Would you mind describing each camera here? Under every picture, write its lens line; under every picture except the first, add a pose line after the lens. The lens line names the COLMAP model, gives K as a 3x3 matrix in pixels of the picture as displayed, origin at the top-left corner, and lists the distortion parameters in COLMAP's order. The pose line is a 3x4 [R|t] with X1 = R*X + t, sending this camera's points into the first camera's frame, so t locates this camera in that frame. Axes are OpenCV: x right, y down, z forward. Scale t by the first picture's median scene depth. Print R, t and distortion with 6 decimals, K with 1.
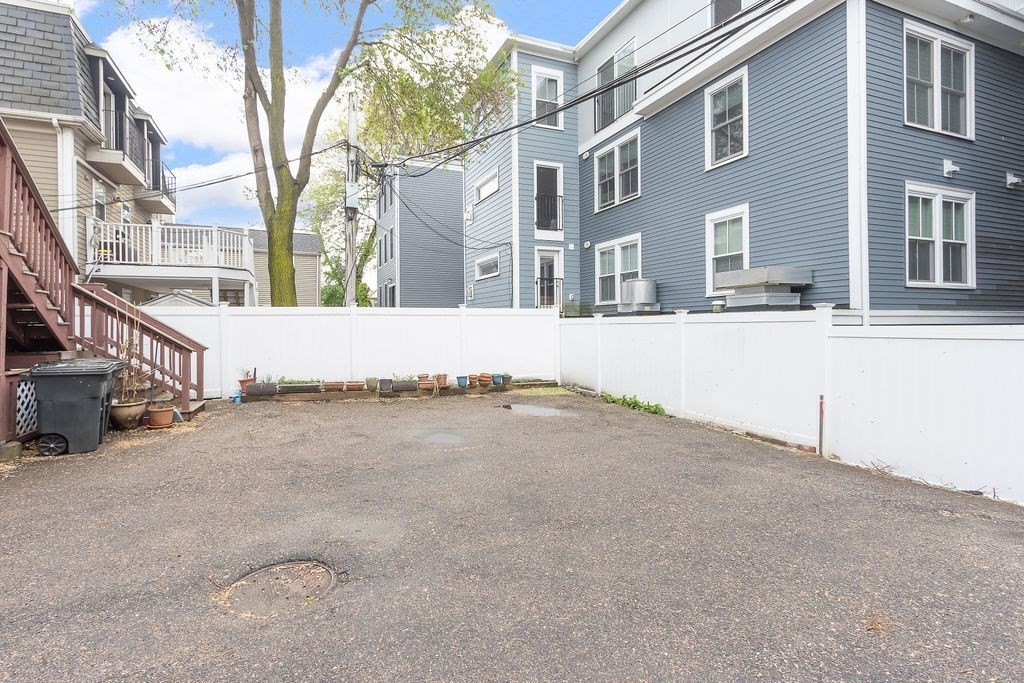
lens RADIAL K [[460.2, 0, 466.6], [0, 460.2, 330.5], [0, 0, 1]] dist [-0.003475, -0.000149]
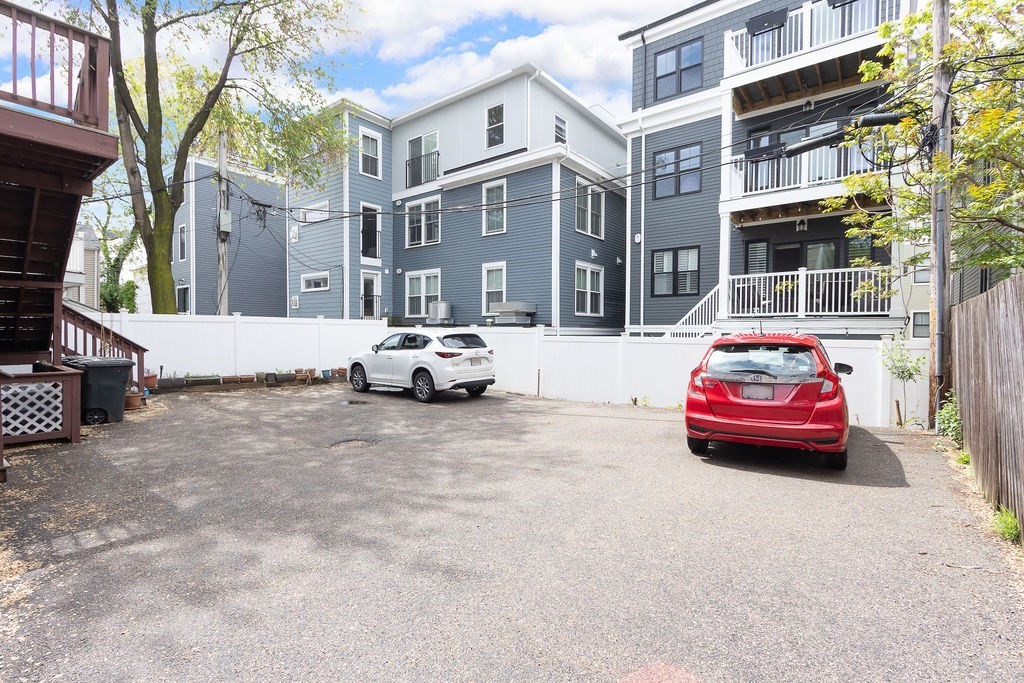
lens RADIAL K [[460.2, 0, 511.4], [0, 460.2, 339.6], [0, 0, 1]] dist [-0.003475, -0.000149]
pose [[0.831037, 0.004478, 0.556199, -0.244923], [-0.008497, 0.999953, 0.004645, -0.000095], [-0.556152, -0.008586, 0.831036, -0.331104]]
